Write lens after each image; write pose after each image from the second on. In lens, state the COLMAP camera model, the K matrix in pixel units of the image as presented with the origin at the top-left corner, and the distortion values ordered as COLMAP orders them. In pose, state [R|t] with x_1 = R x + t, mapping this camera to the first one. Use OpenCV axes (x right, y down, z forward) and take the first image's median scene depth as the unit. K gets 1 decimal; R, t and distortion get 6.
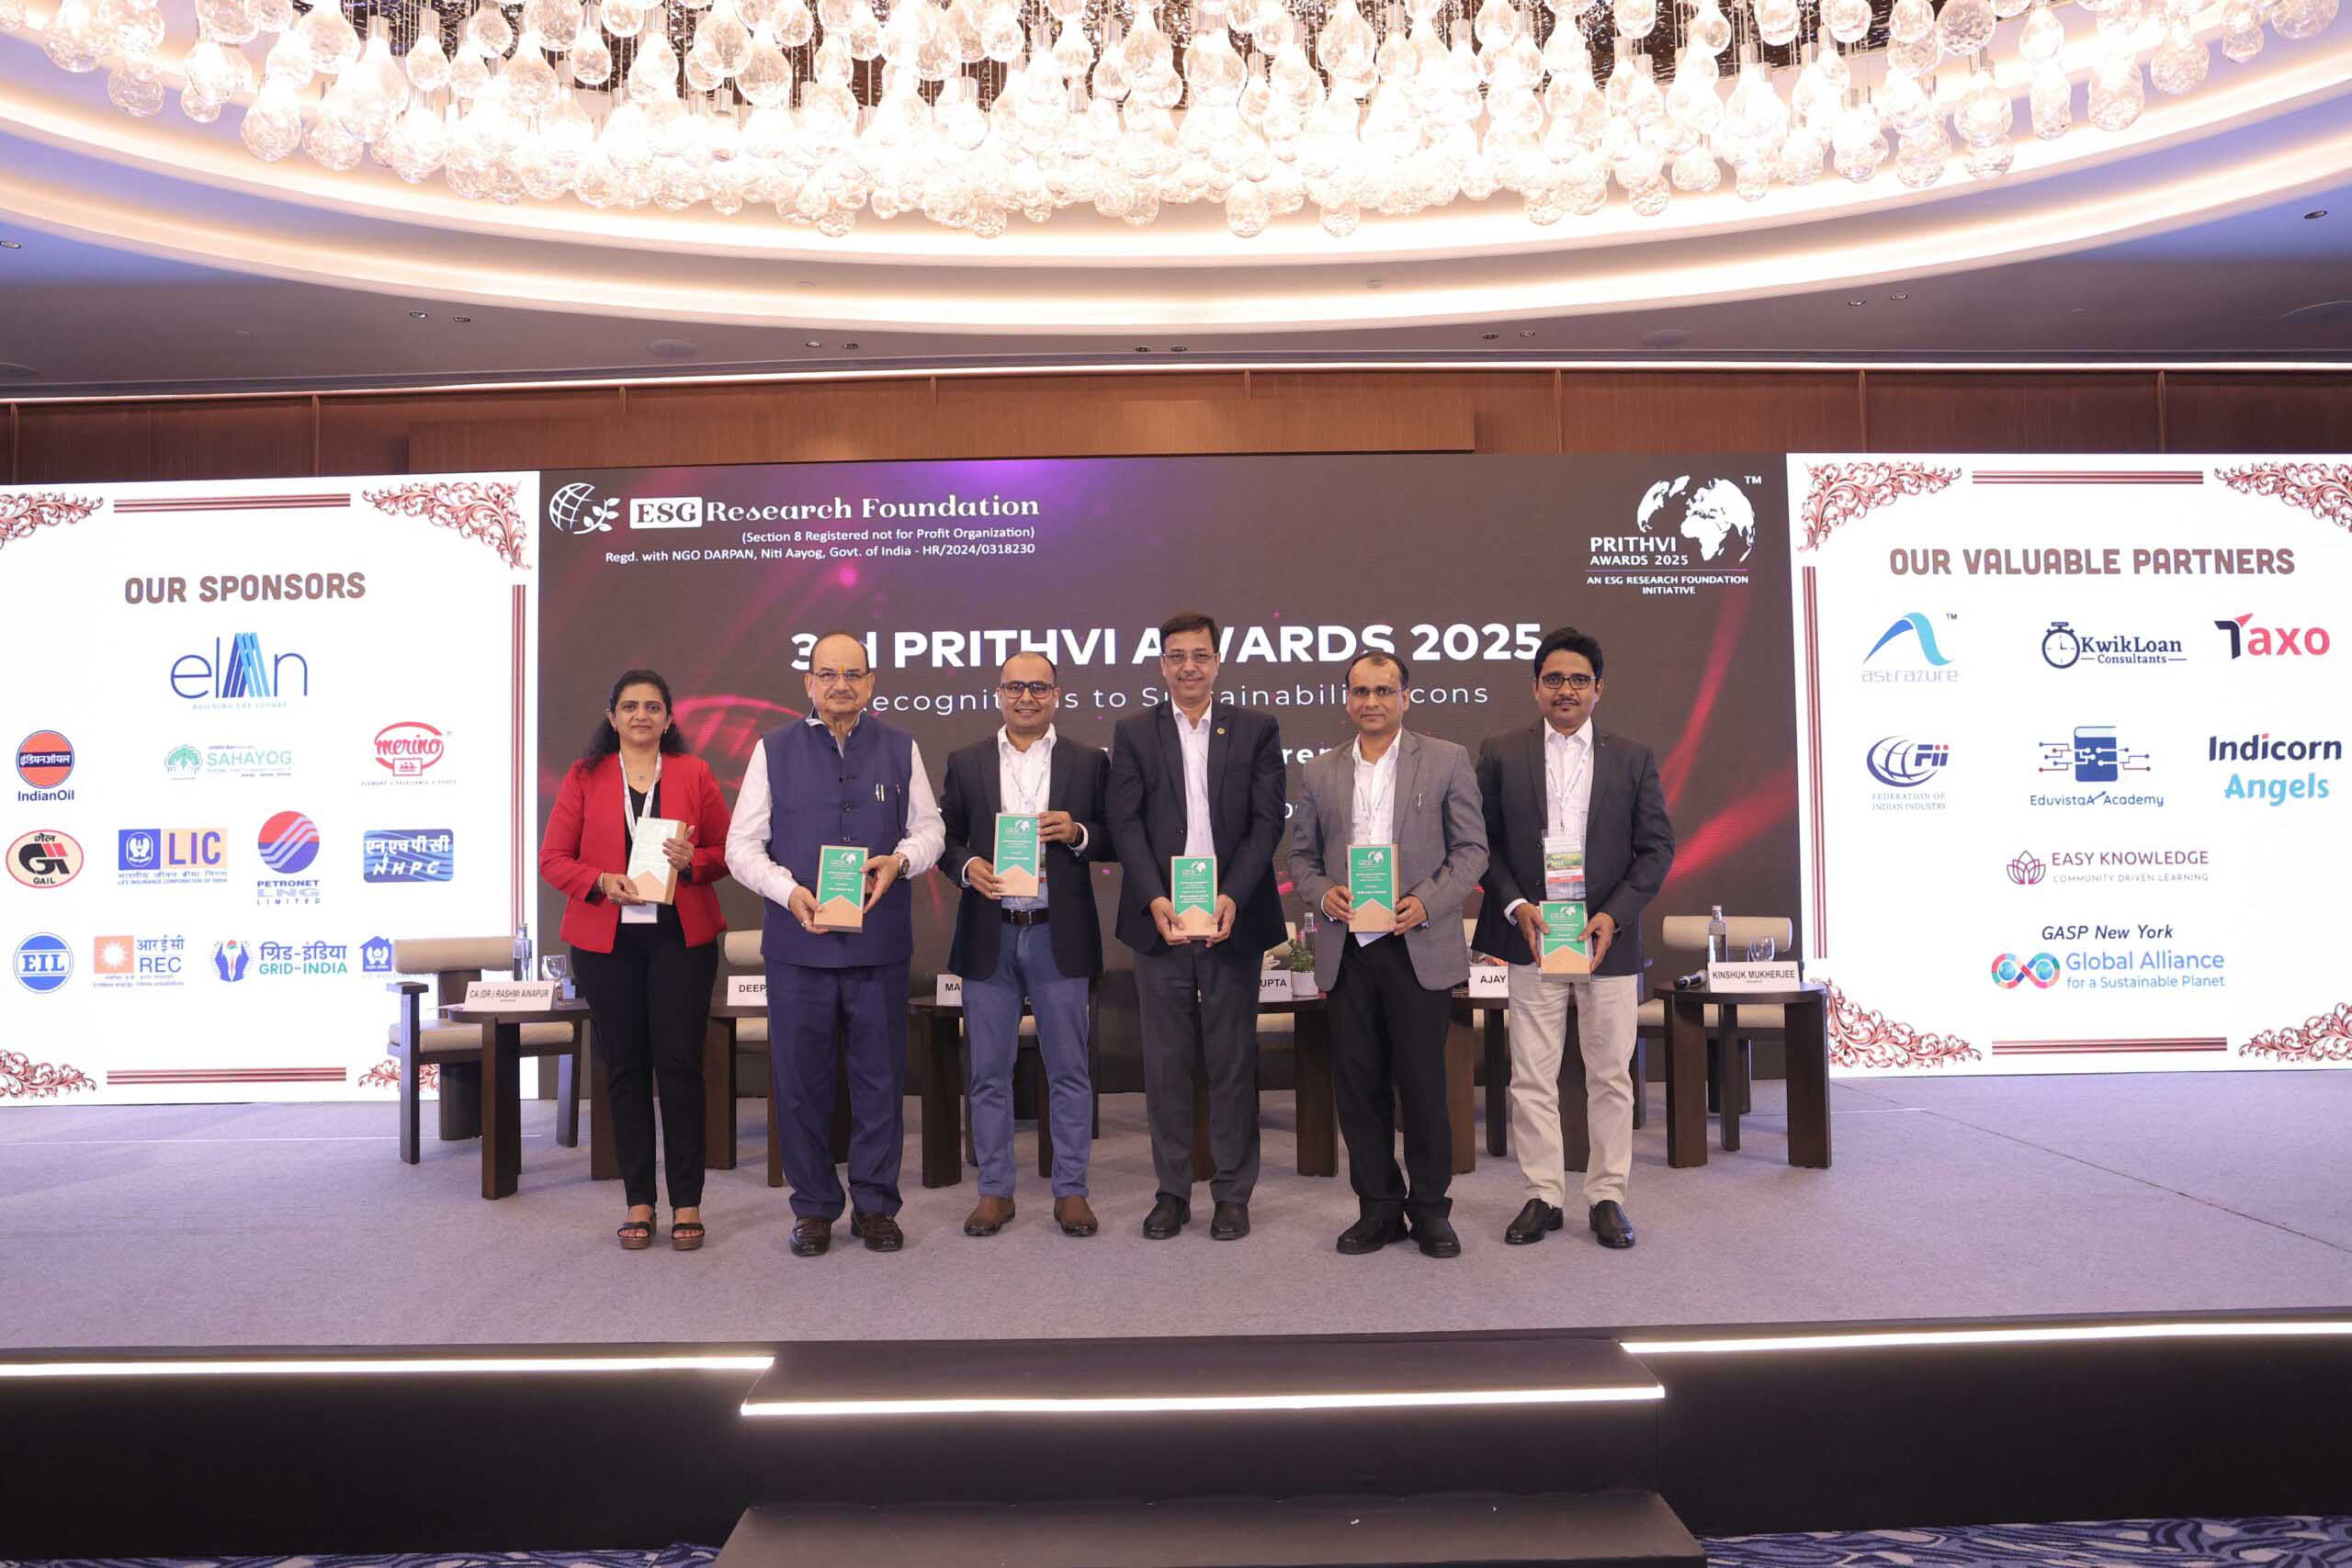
lens RADIAL K [[2109.6, 0, 1192.0], [0, 2109.6, 771.2], [0, 0, 1]] dist [-0.008028, -0.002785]
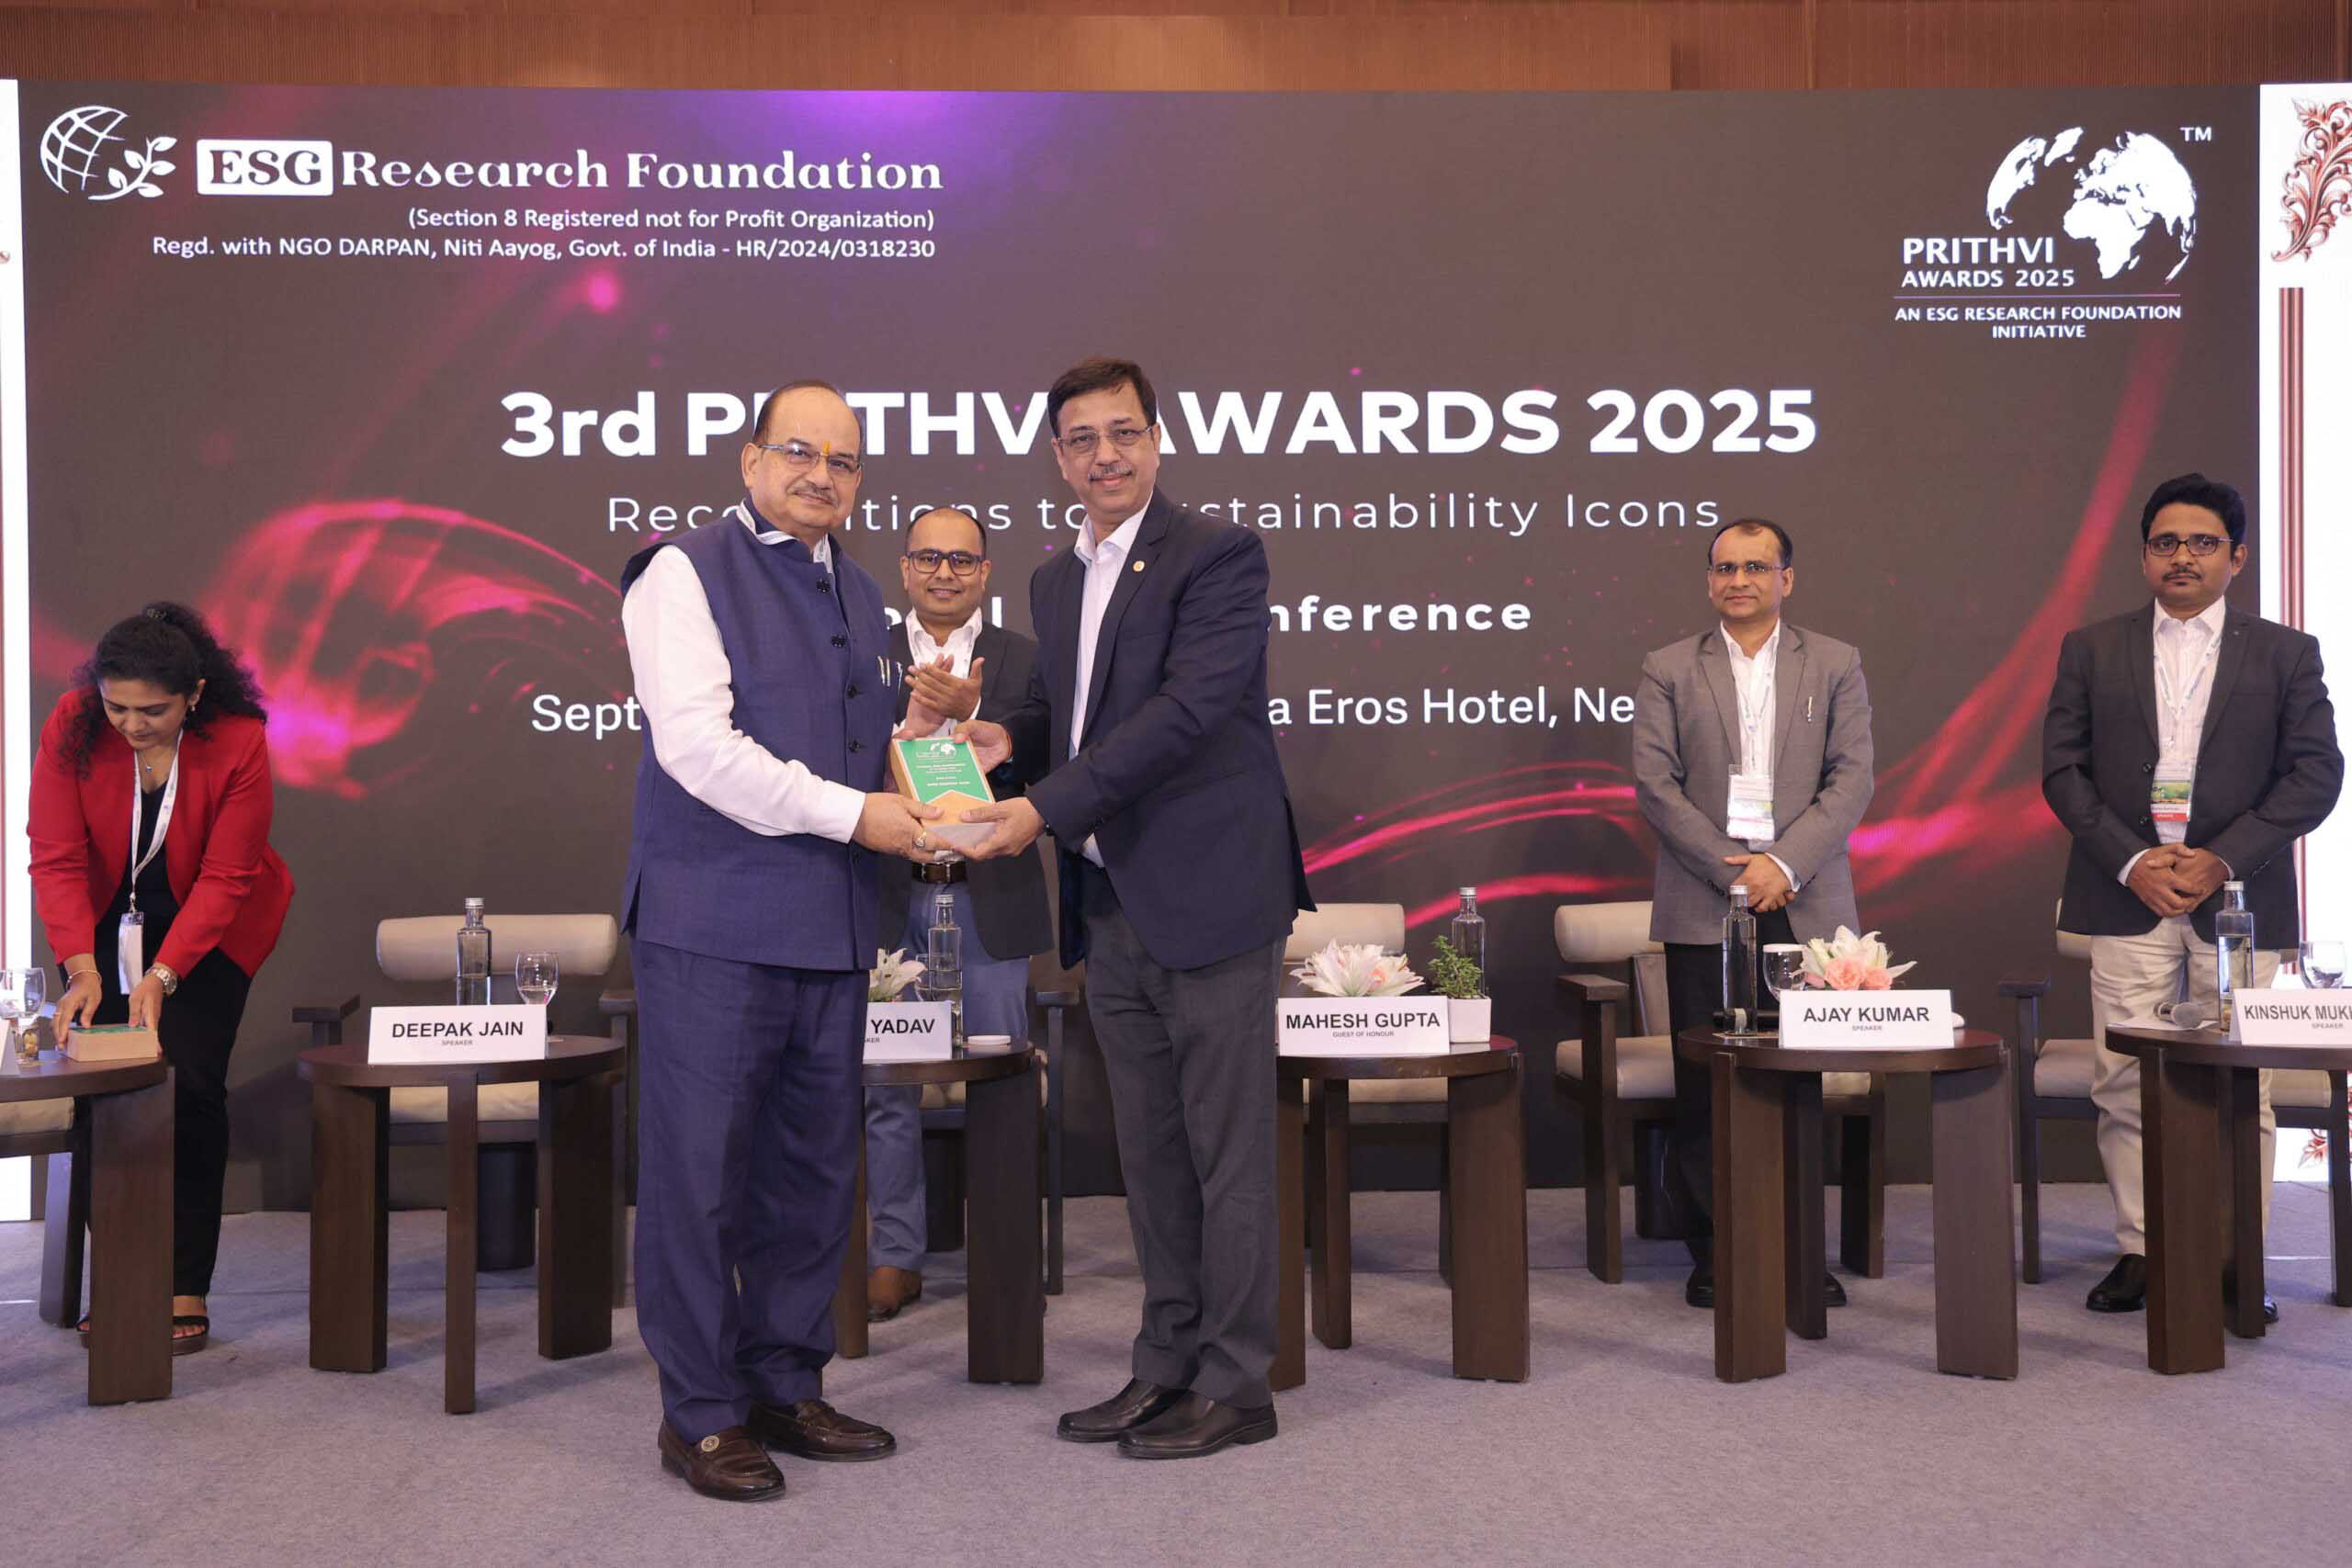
lens RADIAL K [[2082.4, 0, 1181.6], [0, 2082.4, 763.3], [0, 0, 1]] dist [0.033761, 0.032997]
pose [[0.999445, 0.004596, 0.032984, -0.025925], [-0.006083, 0.998963, 0.045131, 0.007505], [-0.032742, -0.045307, 0.998436, 0.429276]]
